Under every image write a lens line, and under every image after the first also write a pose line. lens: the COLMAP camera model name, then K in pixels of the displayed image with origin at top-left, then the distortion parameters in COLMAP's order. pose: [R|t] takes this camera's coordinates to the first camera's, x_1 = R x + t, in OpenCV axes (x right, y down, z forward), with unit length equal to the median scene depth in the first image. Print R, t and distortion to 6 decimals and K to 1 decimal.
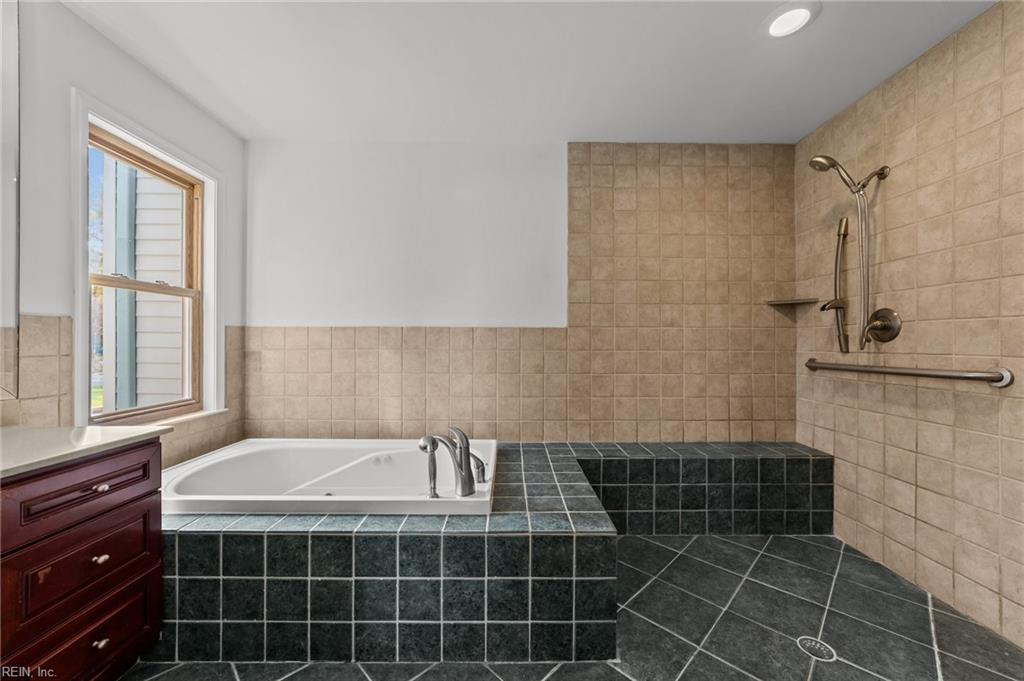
lens RADIAL K [[392.7, 0, 511.7], [0, 392.7, 338.1], [0, 0, 1]] dist [-0.012093, 0.003756]
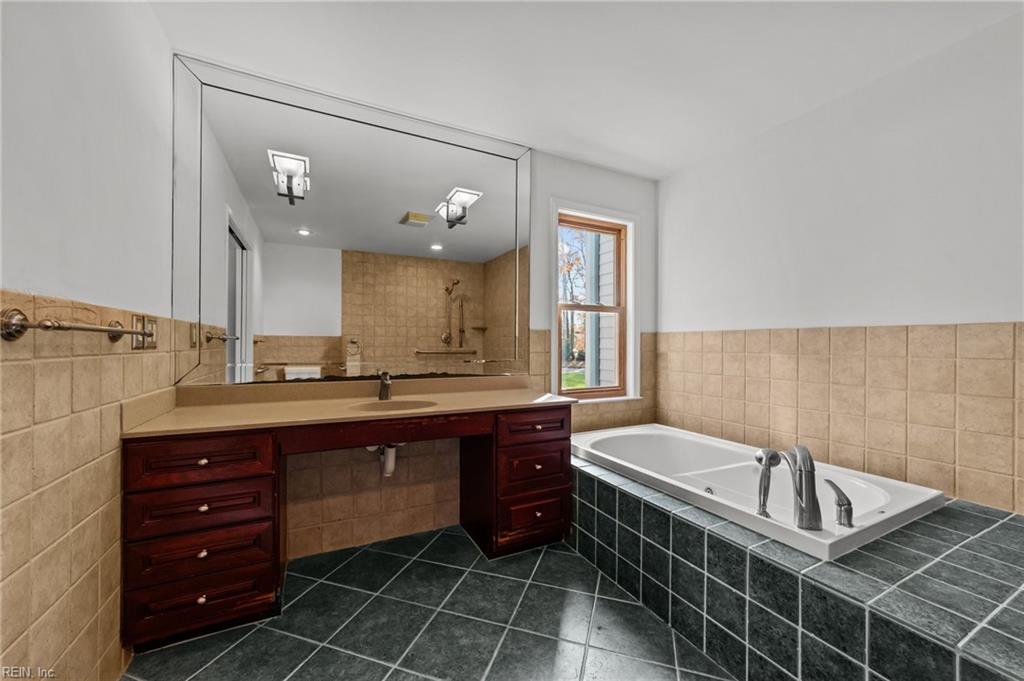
lens RADIAL K [[392.7, 0, 519.2], [0, 392.7, 345.4], [0, 0, 1]] dist [-0.012093, 0.003756]
pose [[0.452989, 0.002571, -0.891513, 0.350505], [0.004428, 0.999977, 0.005134, 0.004031], [0.891505, -0.006274, 0.452967, 0.083712]]
